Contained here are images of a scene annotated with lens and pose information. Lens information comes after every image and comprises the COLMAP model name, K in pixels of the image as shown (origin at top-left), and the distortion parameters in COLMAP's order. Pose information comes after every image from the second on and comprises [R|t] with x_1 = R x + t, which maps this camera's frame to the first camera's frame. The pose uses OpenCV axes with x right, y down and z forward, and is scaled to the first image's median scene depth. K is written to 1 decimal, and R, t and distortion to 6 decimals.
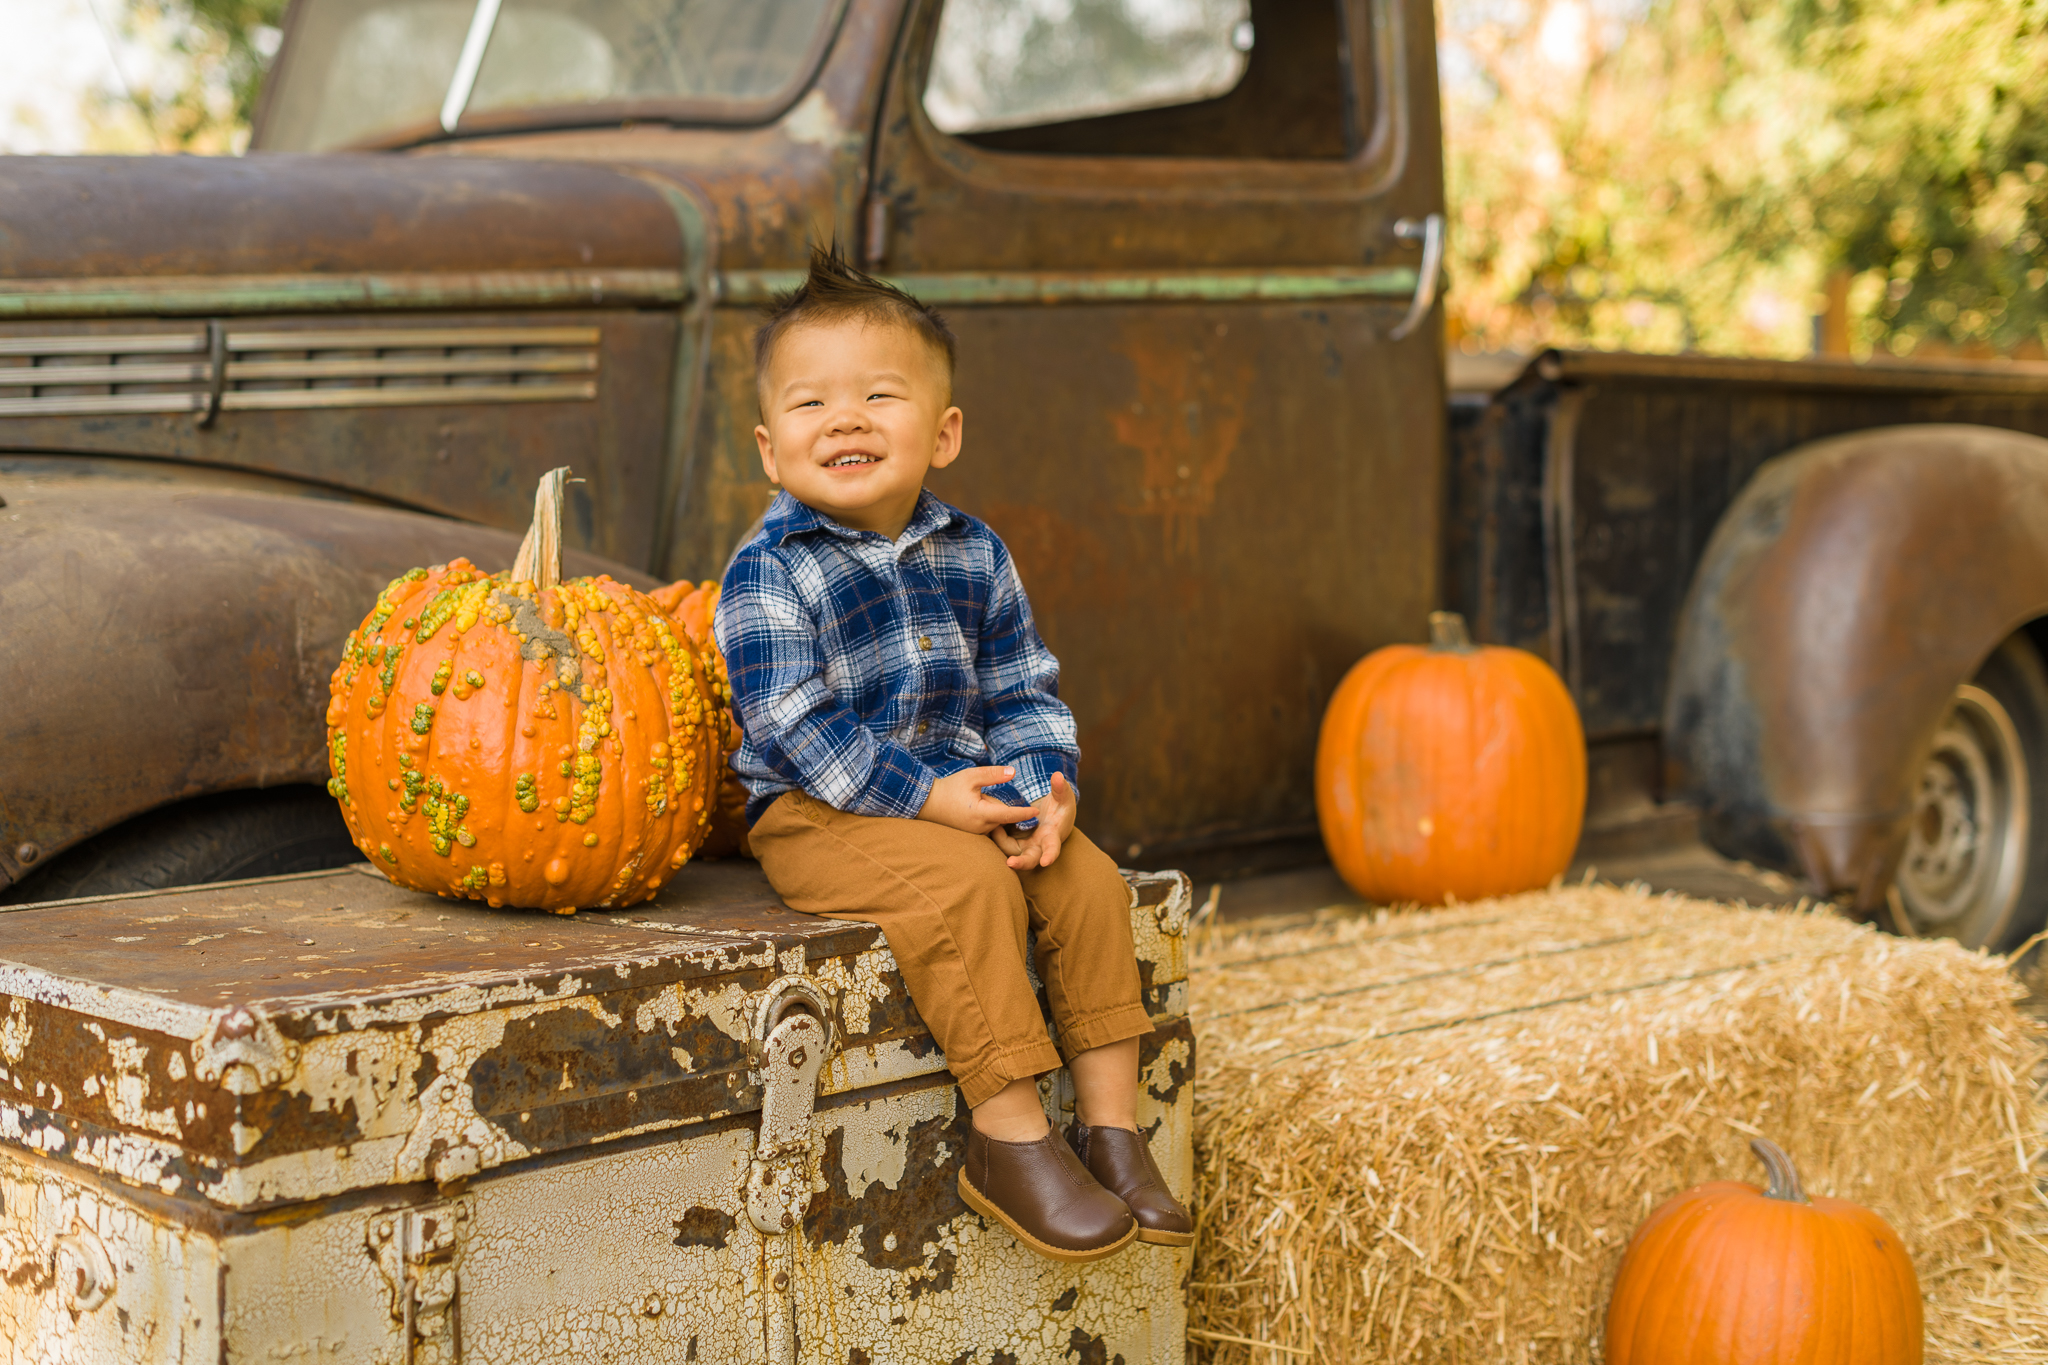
lens RADIAL K [[2981.3, 0, 1014.3], [0, 2981.3, 687.1], [0, 0, 1]] dist [0.010625, 0.000000]
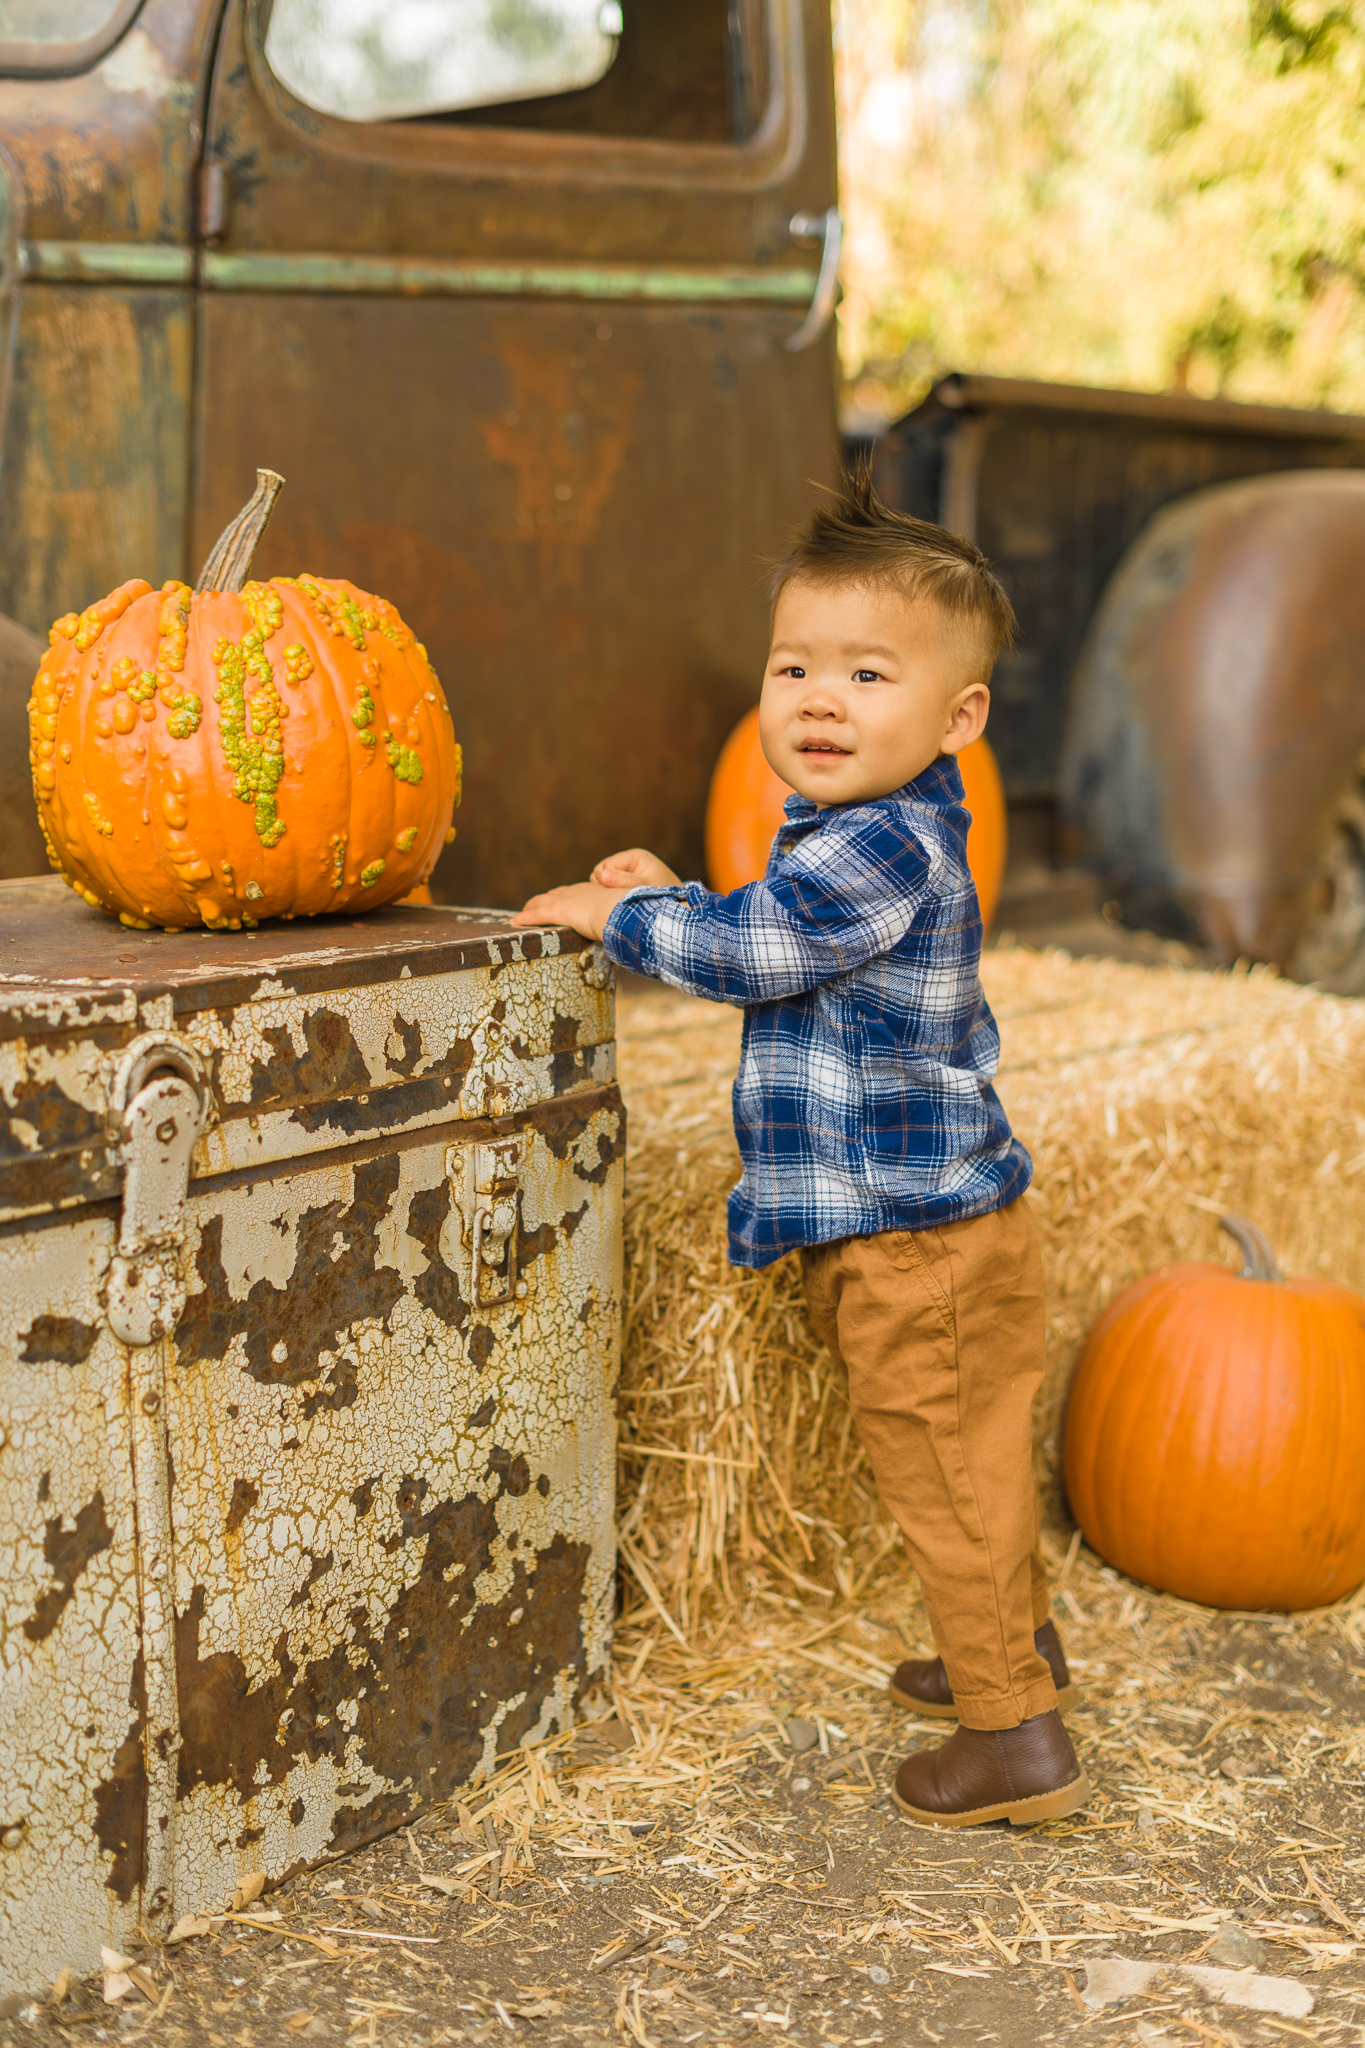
lens RADIAL K [[2981.3, 0, 681.3], [0, 2981.3, 1031.4], [0, 0, 1]] dist [0.010625, 0.000000]
pose [[0.992516, -0.015434, 0.121137, -0.023449], [0.006363, 0.997170, 0.074915, 0.027394], [-0.121950, -0.073583, 0.989805, 0.131567]]
